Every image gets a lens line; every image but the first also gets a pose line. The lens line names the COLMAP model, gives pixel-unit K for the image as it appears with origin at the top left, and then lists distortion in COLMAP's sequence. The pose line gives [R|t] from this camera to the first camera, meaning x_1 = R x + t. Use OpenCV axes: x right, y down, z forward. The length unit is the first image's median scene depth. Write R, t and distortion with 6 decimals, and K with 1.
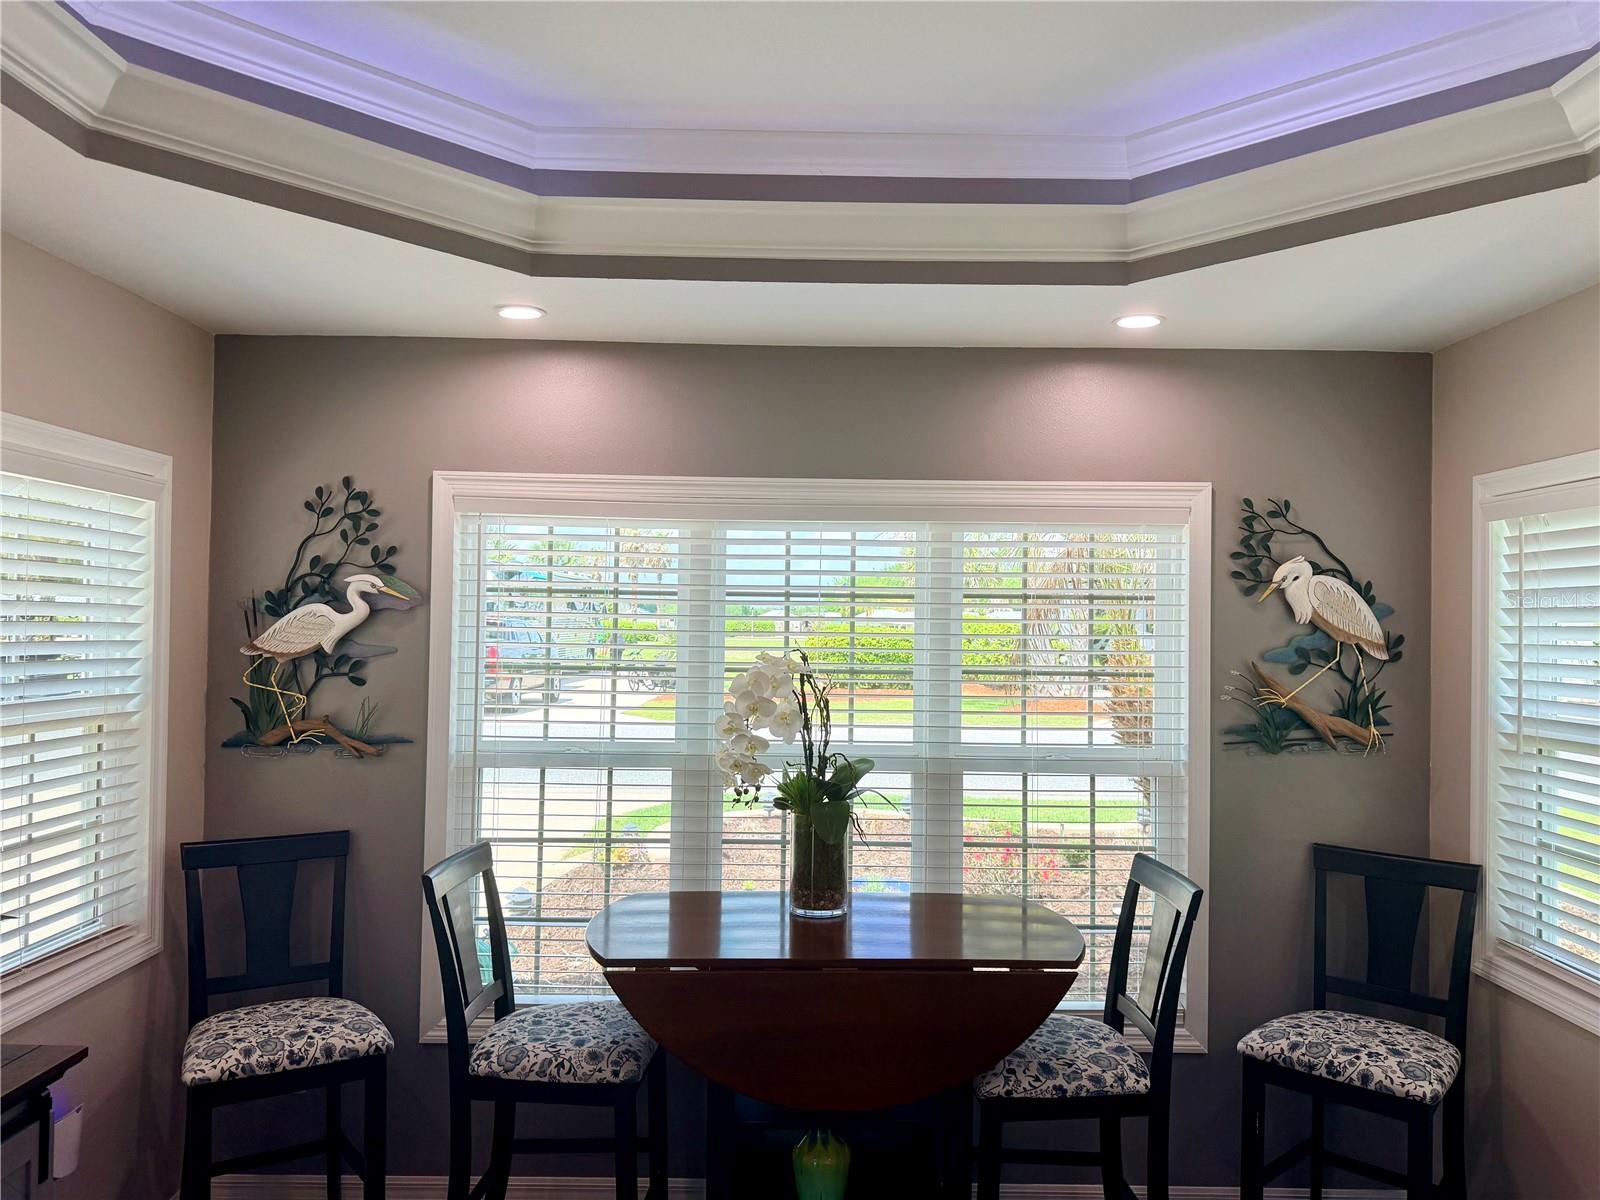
lens RADIAL K [[1127.4, 0, 800.0], [0, 1127.4, 600.0], [0, 0, 1]] dist [-0.000655, -0.000954]
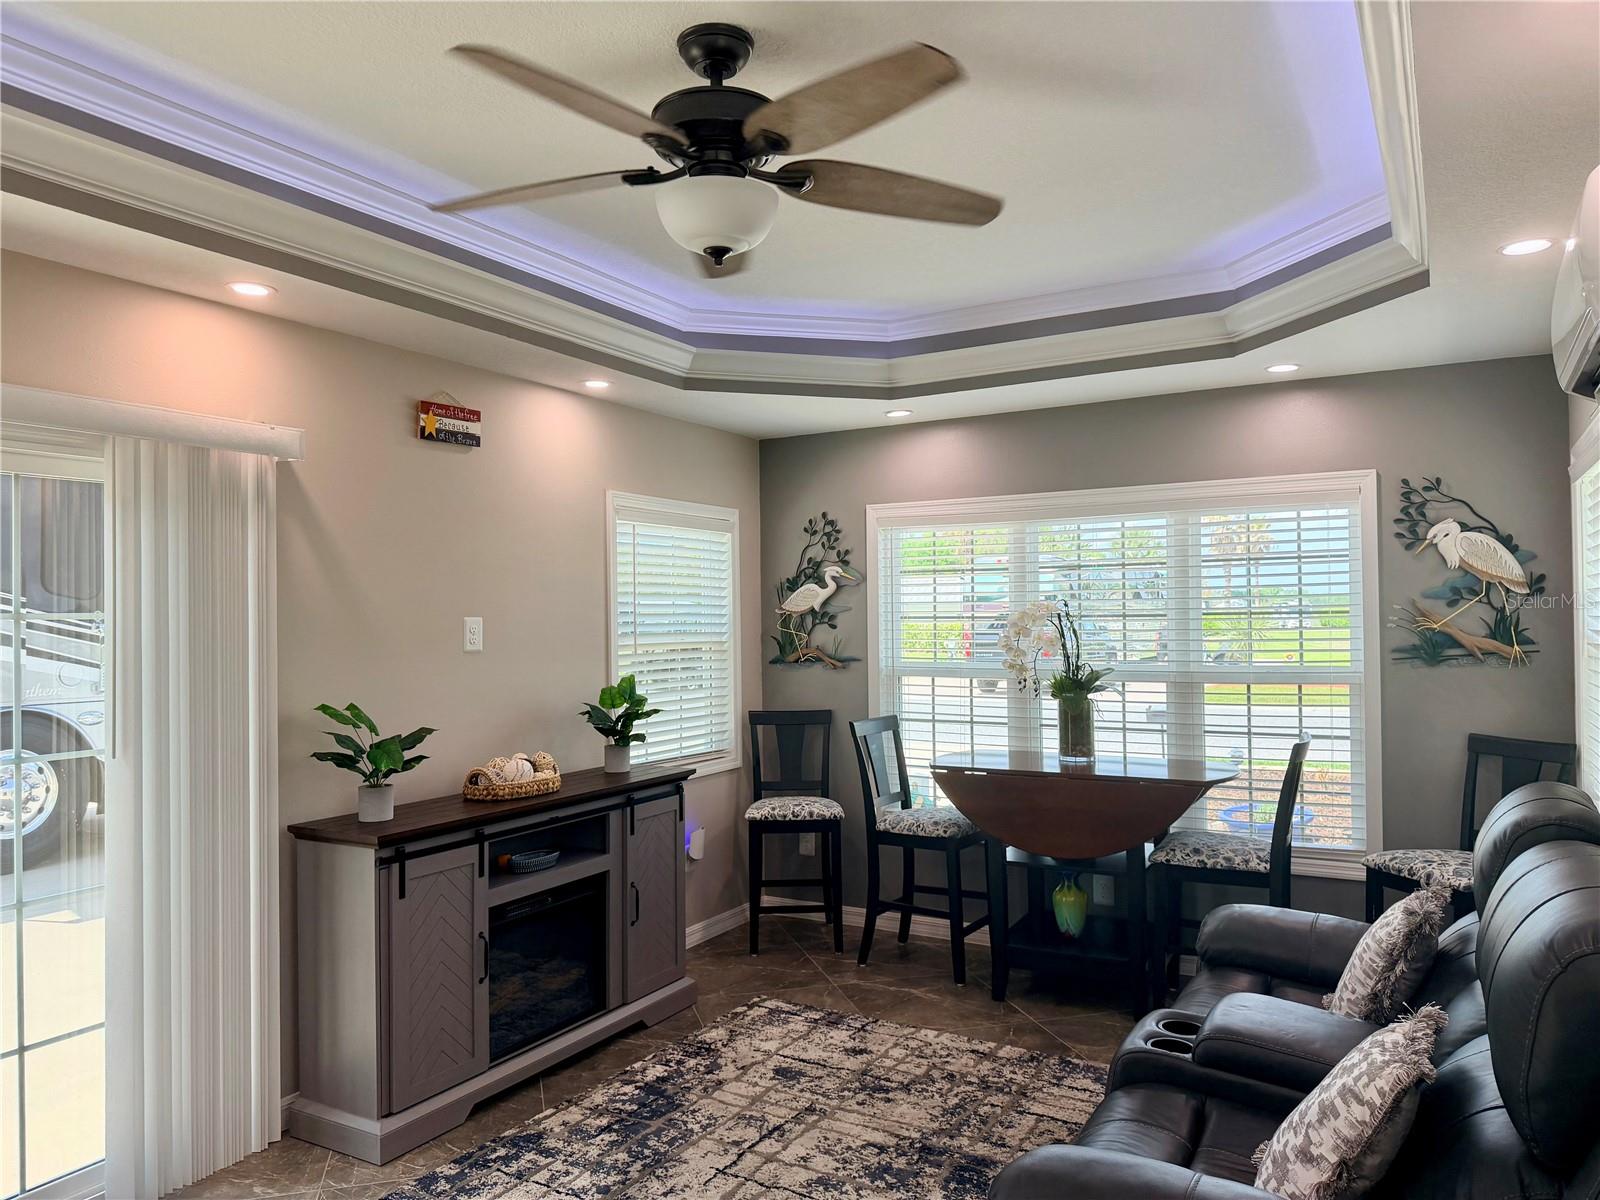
lens RADIAL K [[1121.4, 0, 800.0], [0, 1121.4, 600.0], [0, 0, 1]] dist [-0.000192, -0.002408]
pose [[0.862177, -0.034082, -0.505459, 0.459173], [0.037290, 0.999297, -0.003775, 0.034953], [0.505233, -0.015593, 0.862842, -0.552973]]
